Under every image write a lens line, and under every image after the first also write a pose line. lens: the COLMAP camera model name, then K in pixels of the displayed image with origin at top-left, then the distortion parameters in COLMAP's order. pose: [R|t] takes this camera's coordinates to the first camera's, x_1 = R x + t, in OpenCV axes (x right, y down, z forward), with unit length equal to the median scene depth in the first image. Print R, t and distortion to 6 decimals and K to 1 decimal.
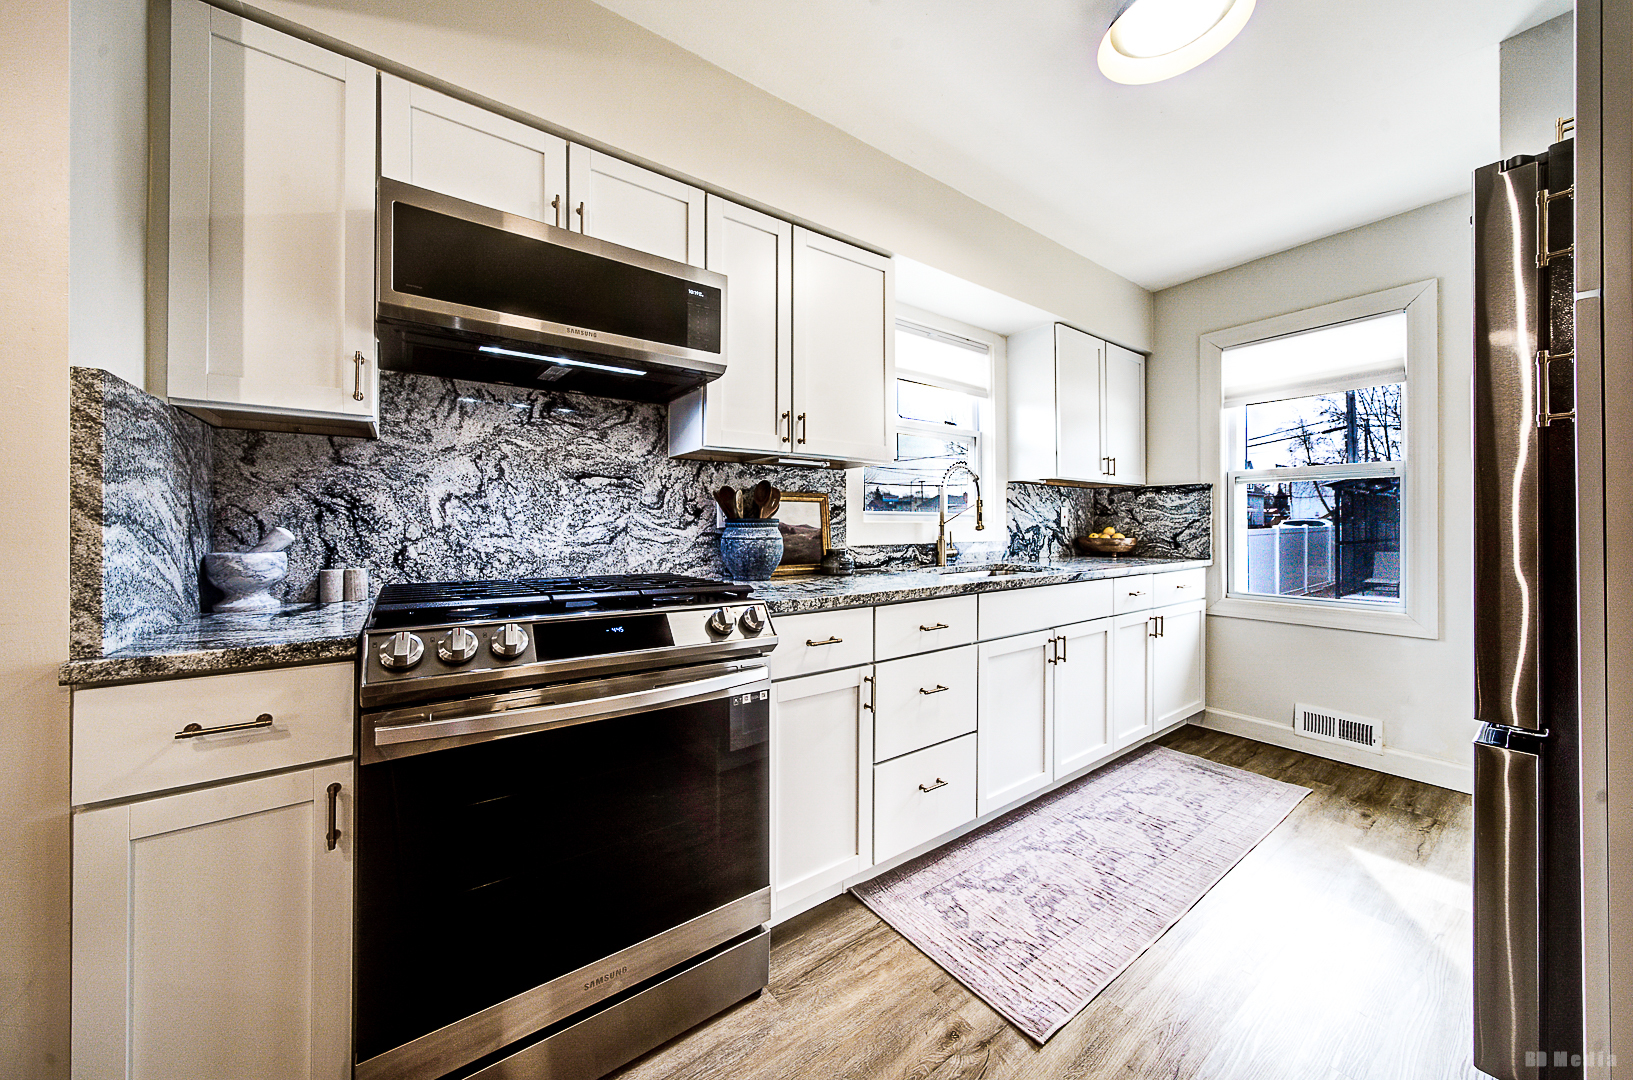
lens RADIAL K [[560.9, 0, 816.2], [0, 560.9, 527.1], [0, 0, 1]] dist [0.003415, 0.000259]
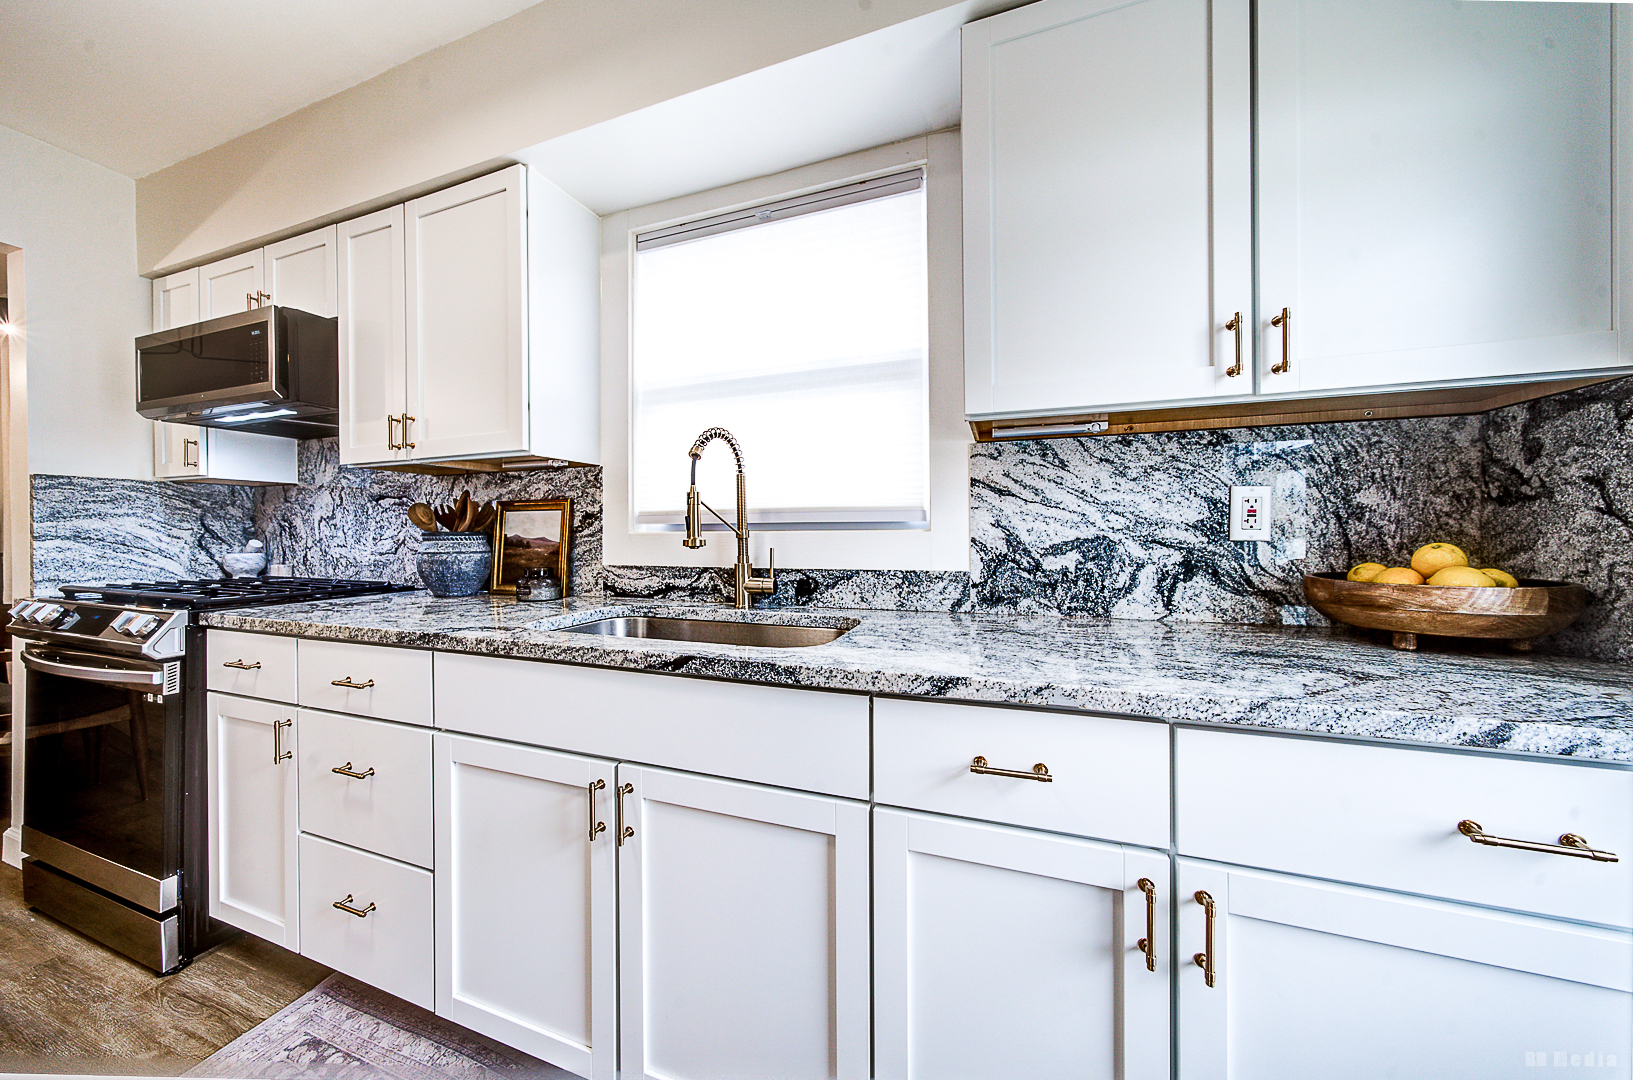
lens RADIAL K [[560.9, 0, 815.9], [0, 560.9, 539.6], [0, 0, 1]] dist [0.003415, 0.000259]
pose [[0.548197, 0.004975, -0.836334, 0.851702], [0.000467, 0.999980, 0.006254, -0.005708], [0.836349, -0.003819, 0.548184, 0.835173]]
